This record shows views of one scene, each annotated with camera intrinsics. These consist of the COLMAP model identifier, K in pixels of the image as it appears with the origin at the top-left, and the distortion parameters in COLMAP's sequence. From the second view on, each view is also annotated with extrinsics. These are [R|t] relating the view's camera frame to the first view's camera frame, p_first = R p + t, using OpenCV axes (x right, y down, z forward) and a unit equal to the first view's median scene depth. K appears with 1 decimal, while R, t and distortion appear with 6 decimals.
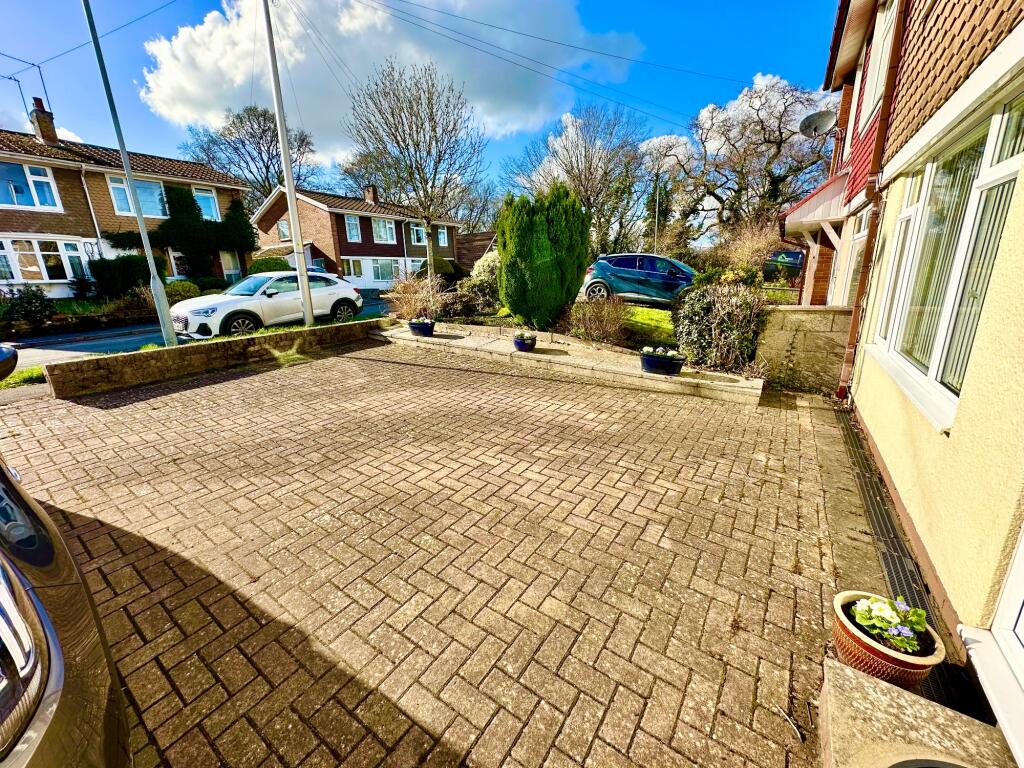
lens RADIAL K [[407.8, 0, 512.7], [0, 407.8, 383.3], [0, 0, 1]] dist [-0.000942, -0.000034]
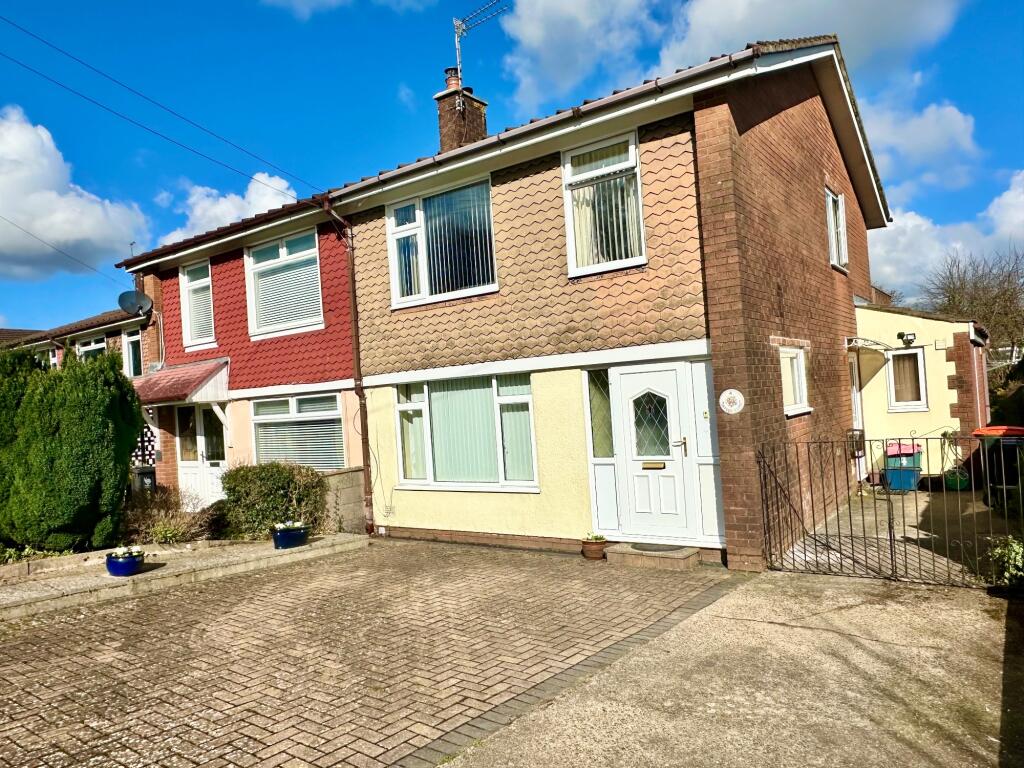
lens RADIAL K [[692.6, 0, 512.5], [0, 692.6, 386.6], [0, 0, 1]] dist [0.001334, 0.000576]
pose [[0.040091, 0.047157, 0.998083, -1.756401], [0.325418, 0.943810, -0.057664, -0.161496], [-0.944720, 0.327106, 0.022493, 0.429938]]
